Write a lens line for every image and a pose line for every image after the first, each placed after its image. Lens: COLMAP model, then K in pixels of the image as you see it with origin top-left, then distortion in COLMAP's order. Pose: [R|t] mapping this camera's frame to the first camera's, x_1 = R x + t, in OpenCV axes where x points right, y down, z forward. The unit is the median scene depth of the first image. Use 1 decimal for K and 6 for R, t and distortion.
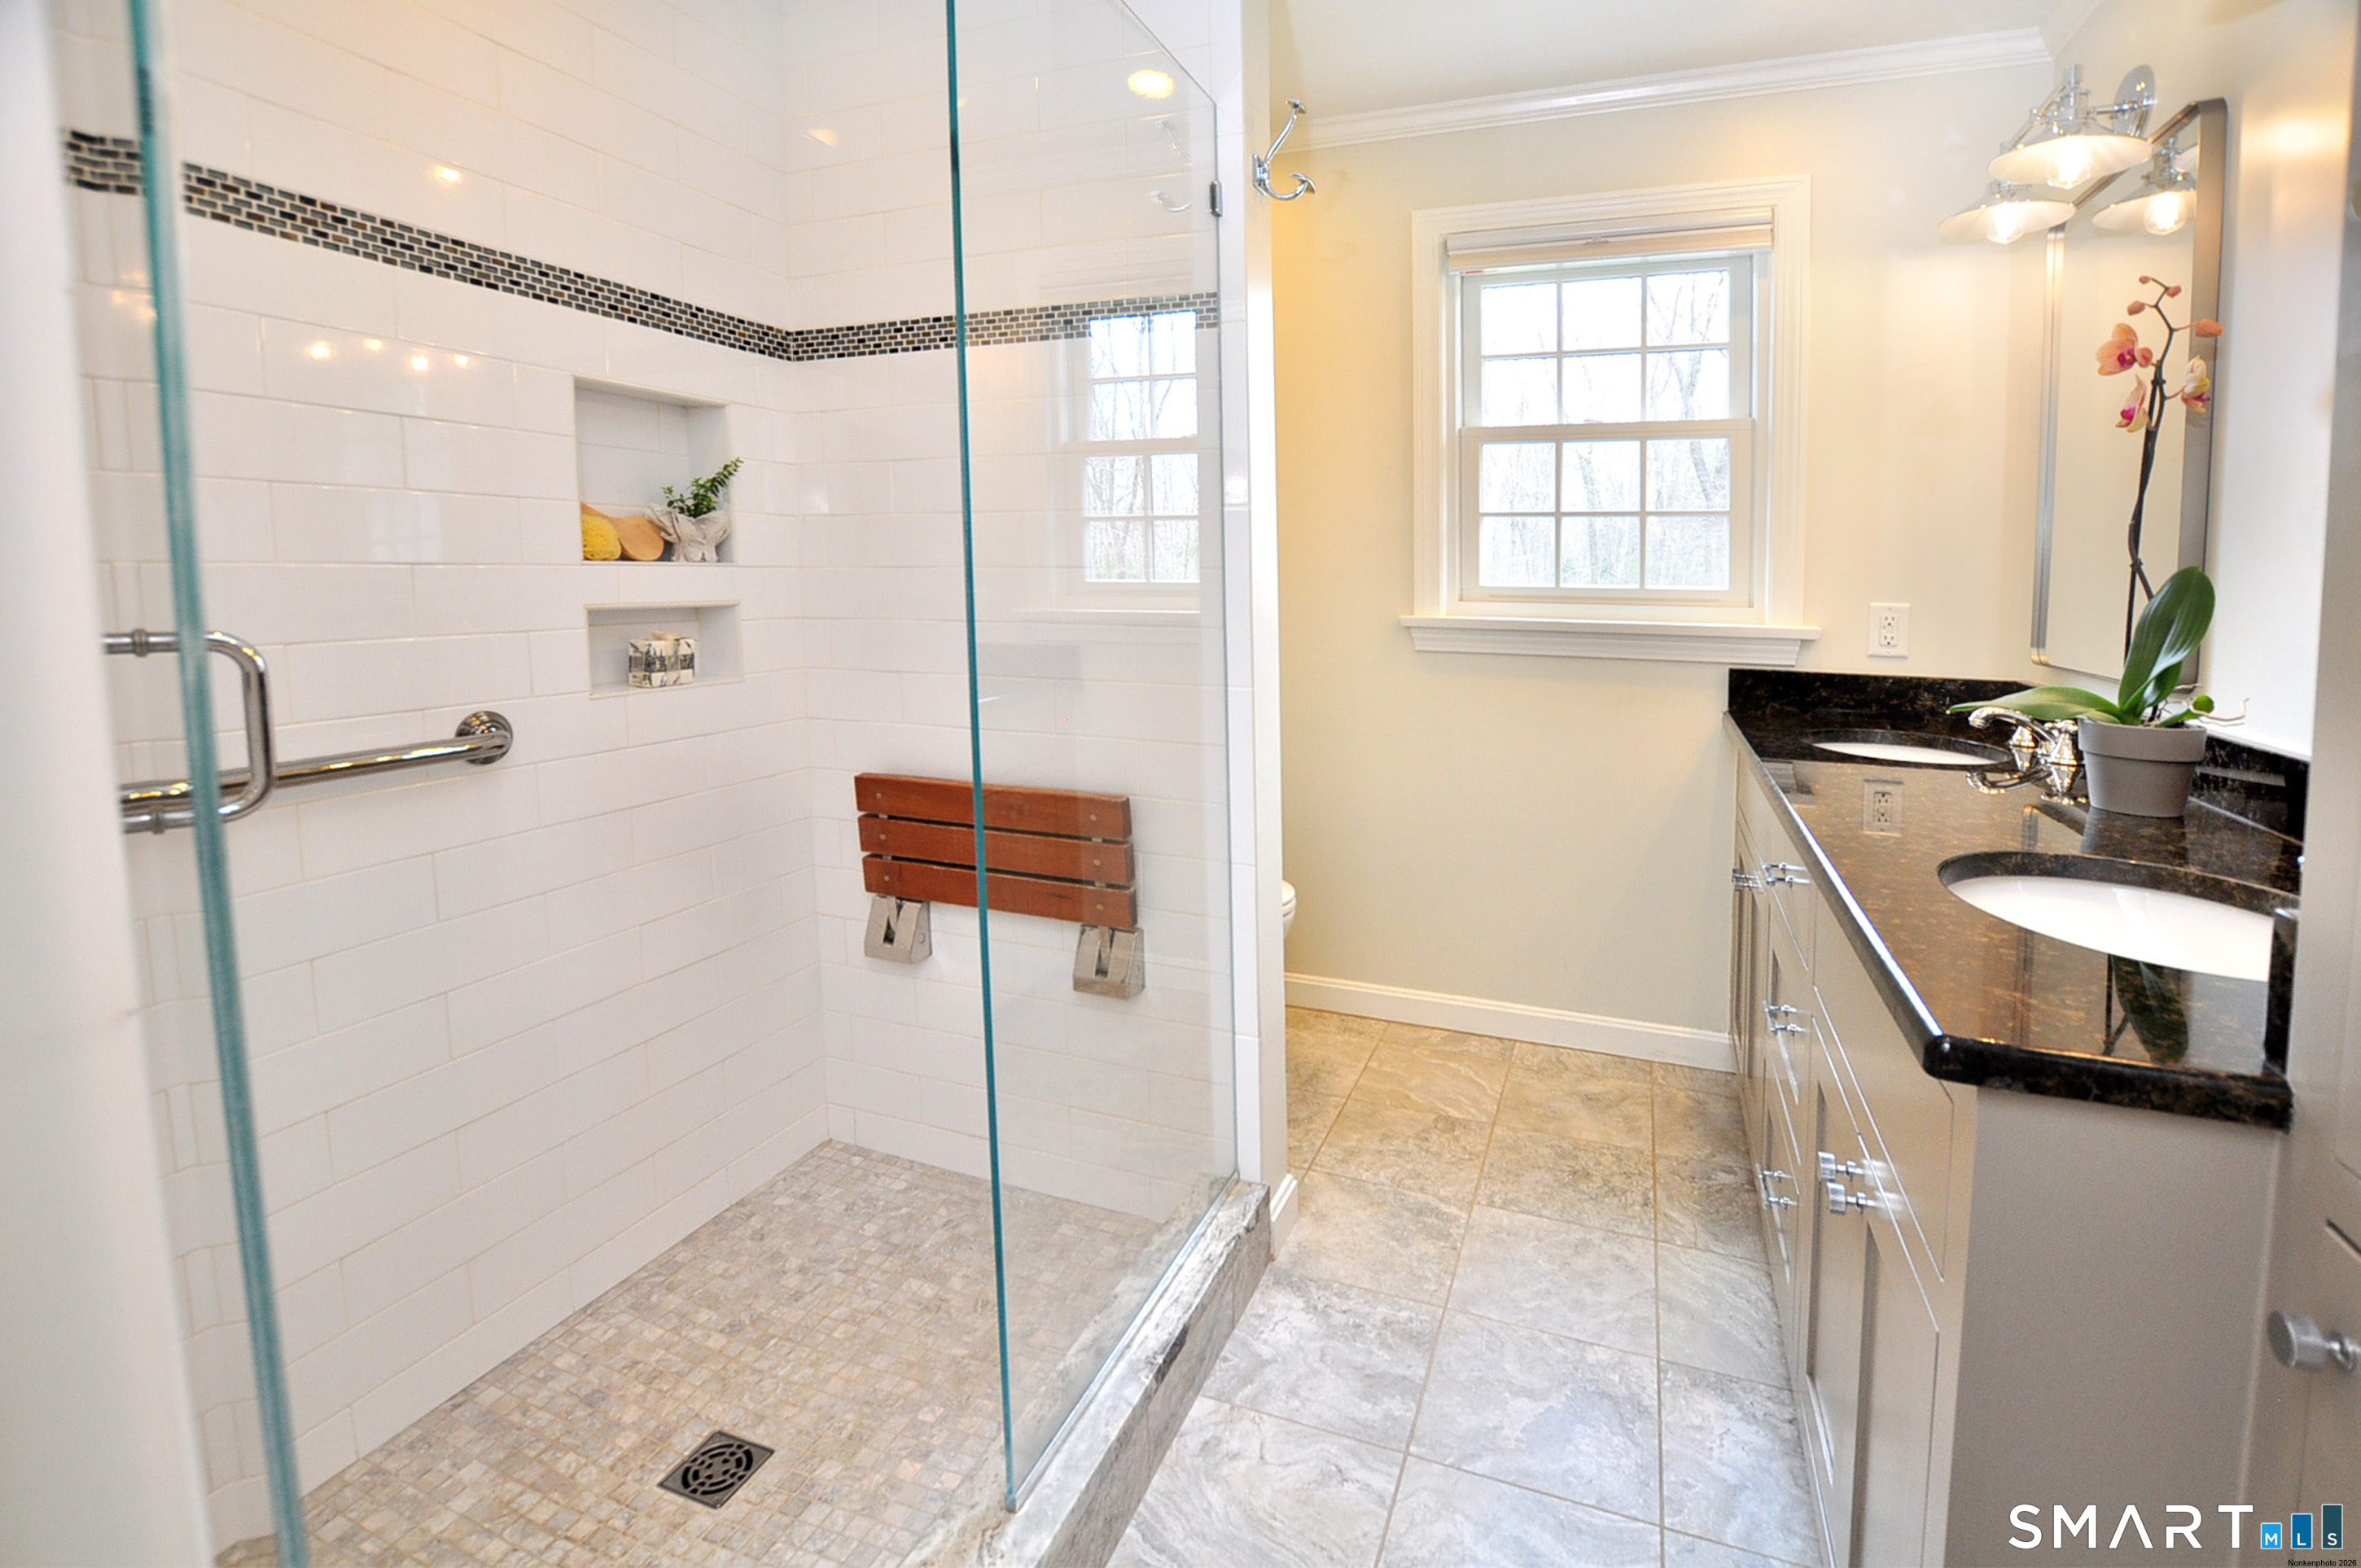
lens RADIAL K [[1002.9, 0, 1180.5], [0, 1002.9, 623.3], [0, 0, 1]] dist [-0.025987, -0.000243]
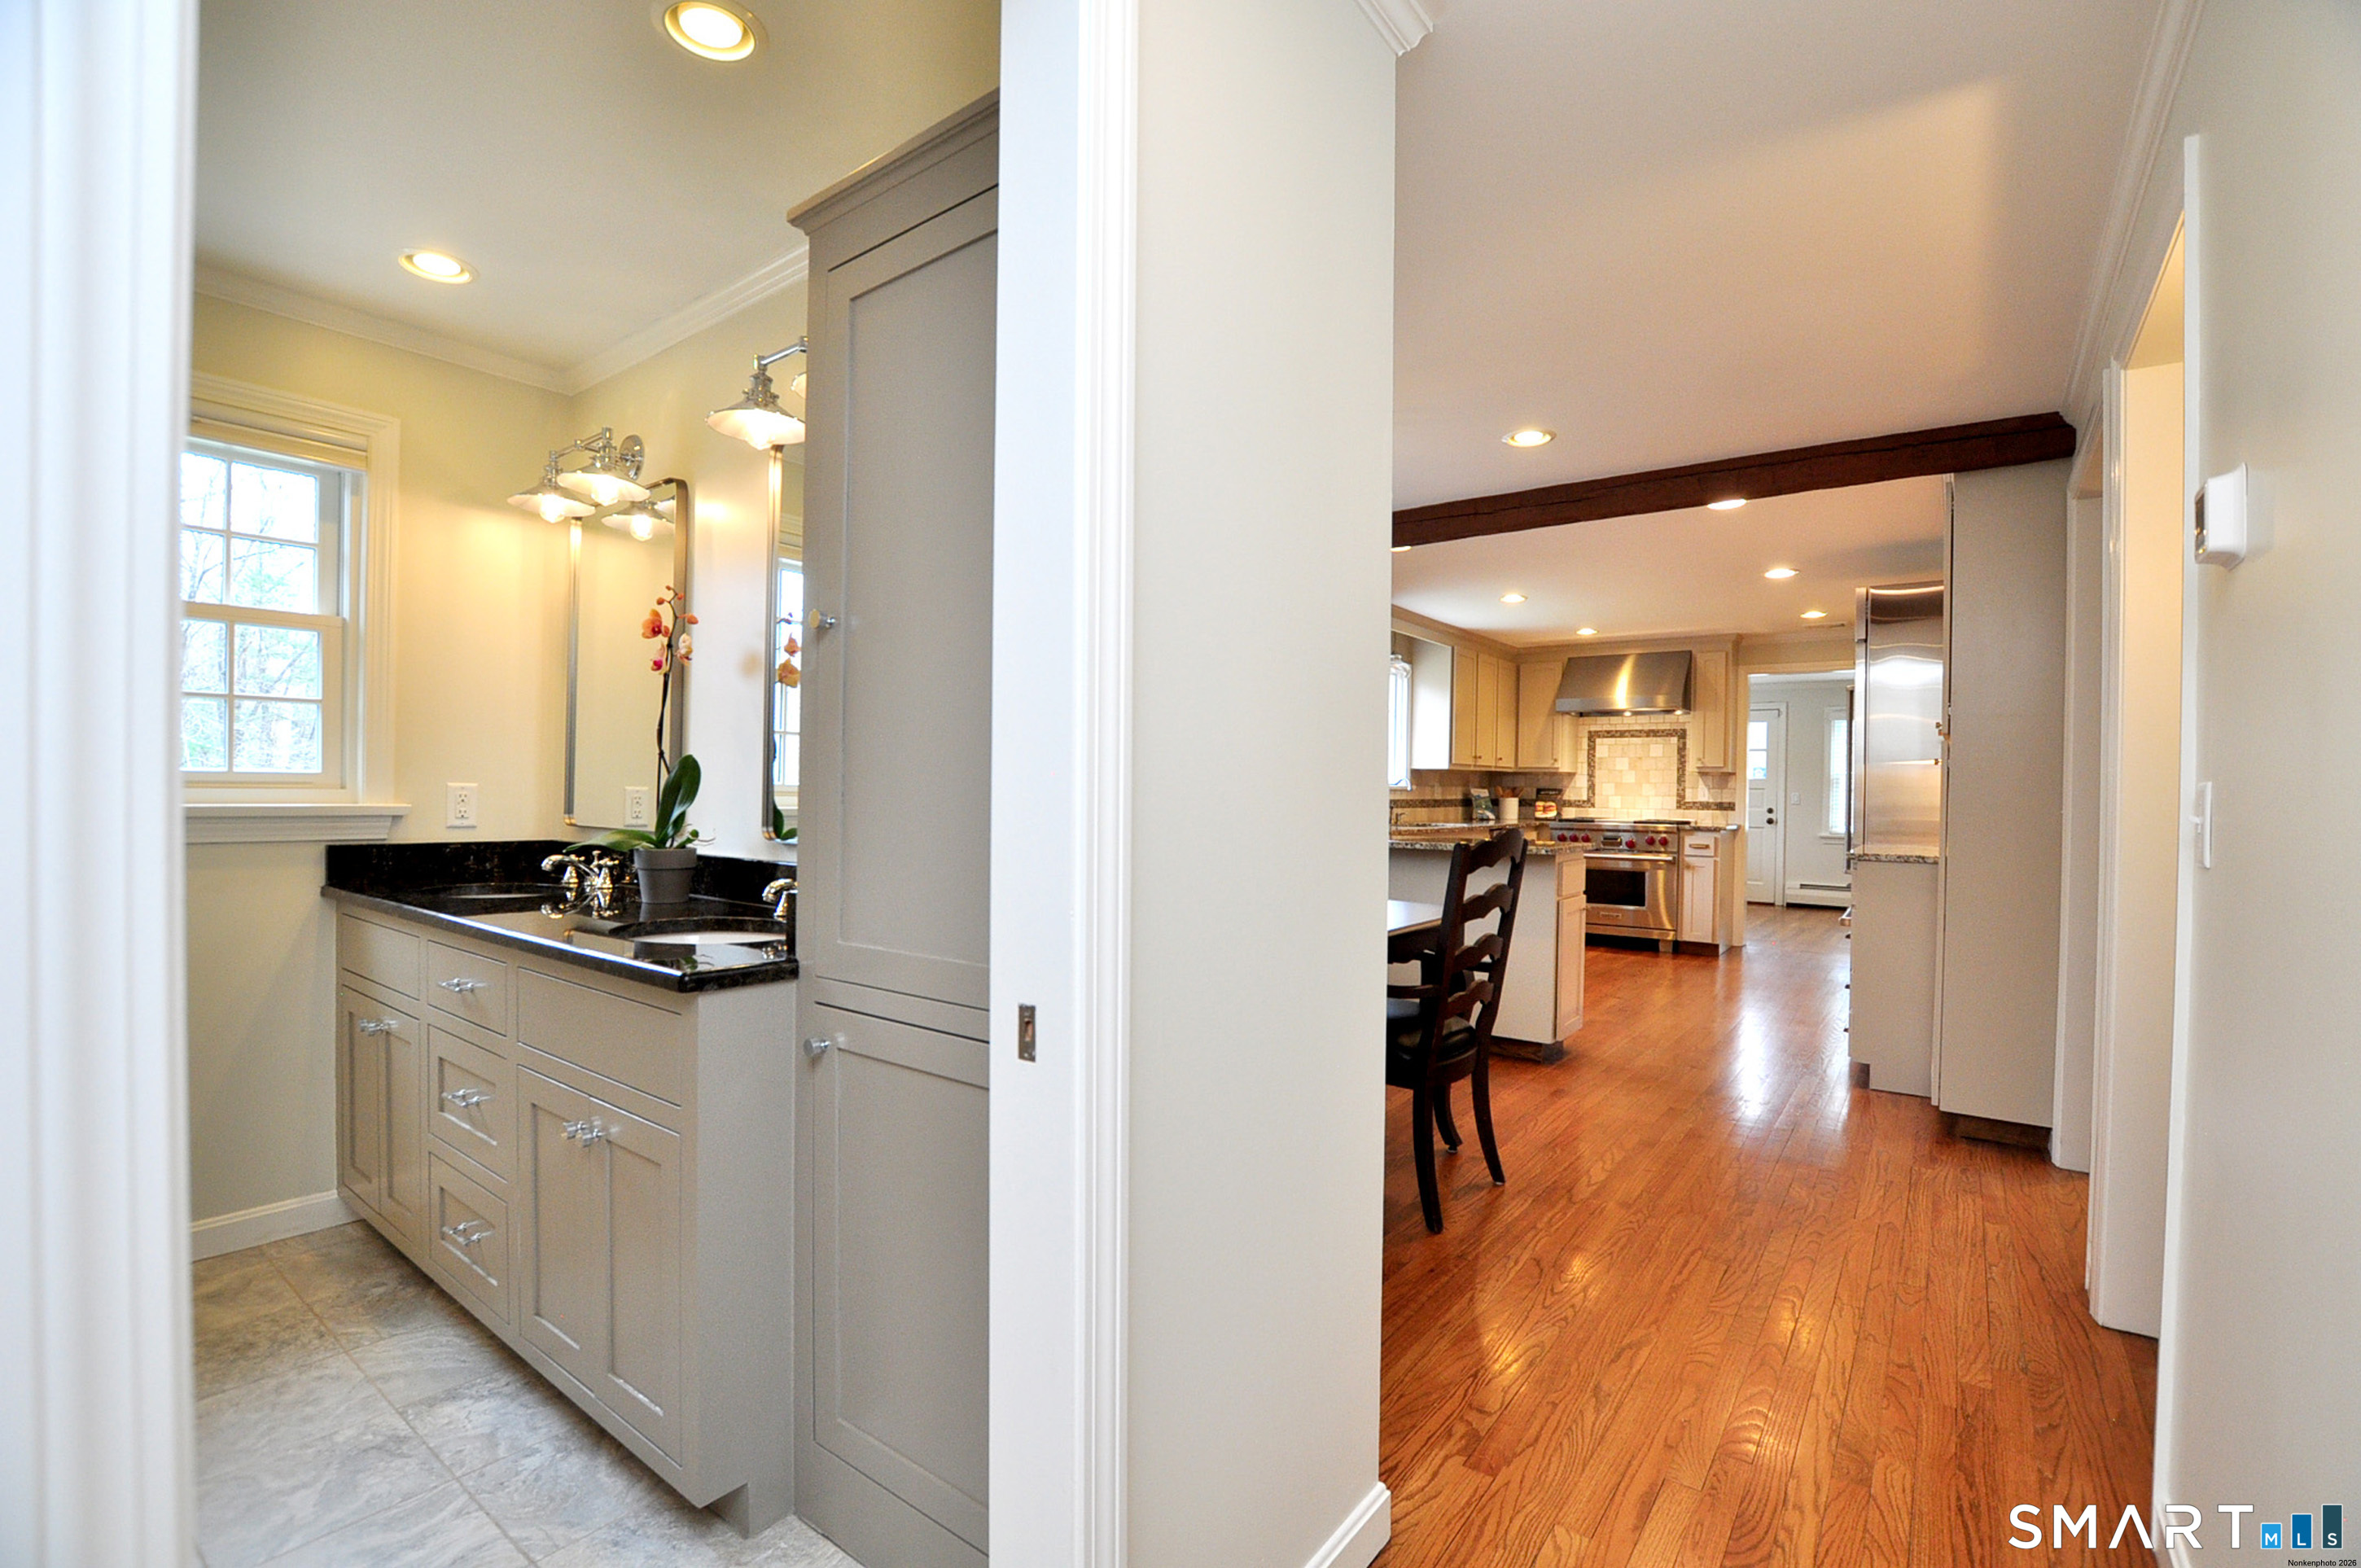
lens RADIAL K [[1041.6, 0, 1180.5], [0, 1041.6, 784.0], [0, 0, 1]] dist [-0.000299, 0.000005]
pose [[0.227918, -0.010507, 0.973624, -0.451718], [0.043393, 0.999058, 0.000623, 0.024972], [-0.972713, 0.042107, 0.228159, -0.217474]]
